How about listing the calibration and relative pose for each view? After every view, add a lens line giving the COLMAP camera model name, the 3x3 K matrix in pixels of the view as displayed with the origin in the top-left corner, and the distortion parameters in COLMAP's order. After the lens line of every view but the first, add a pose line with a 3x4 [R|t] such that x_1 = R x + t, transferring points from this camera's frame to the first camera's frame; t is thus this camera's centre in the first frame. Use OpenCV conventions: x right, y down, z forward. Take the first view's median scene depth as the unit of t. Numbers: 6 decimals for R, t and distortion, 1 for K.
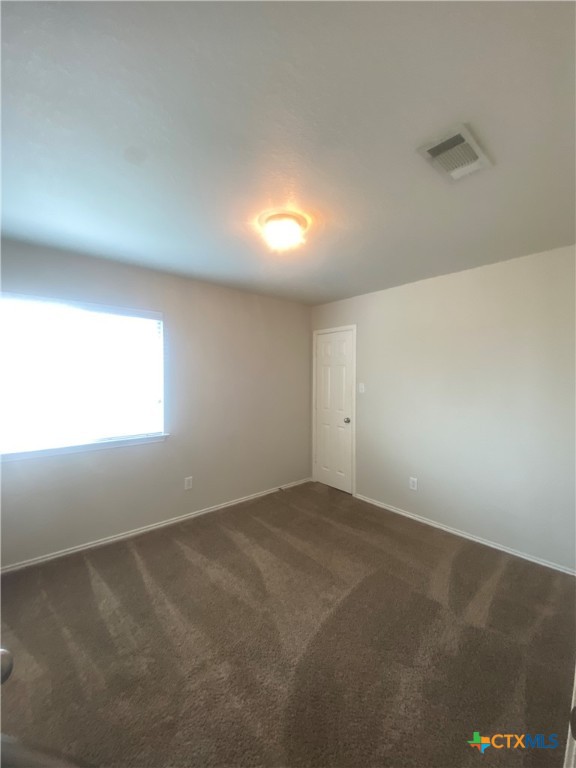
lens RADIAL K [[310.5, 0, 289.5], [0, 310.5, 382.9], [0, 0, 1]] dist [0.020291, -0.020753]
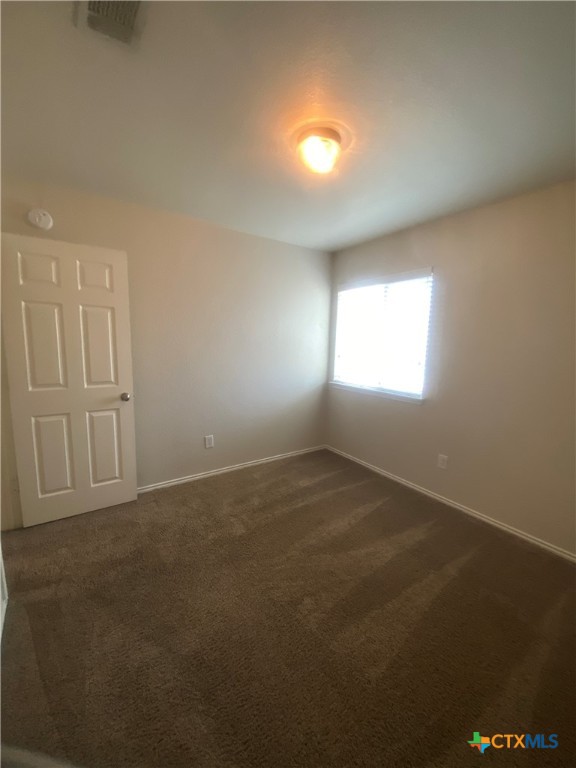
lens RADIAL K [[310.5, 0, 289.5], [0, 310.5, 382.9], [0, 0, 1]] dist [0.020291, -0.020753]
pose [[-0.104255, 0.133613, -0.985535, 0.577799], [-0.045761, 0.989241, 0.138956, 0.003739], [0.993497, 0.059586, -0.097019, 0.687214]]
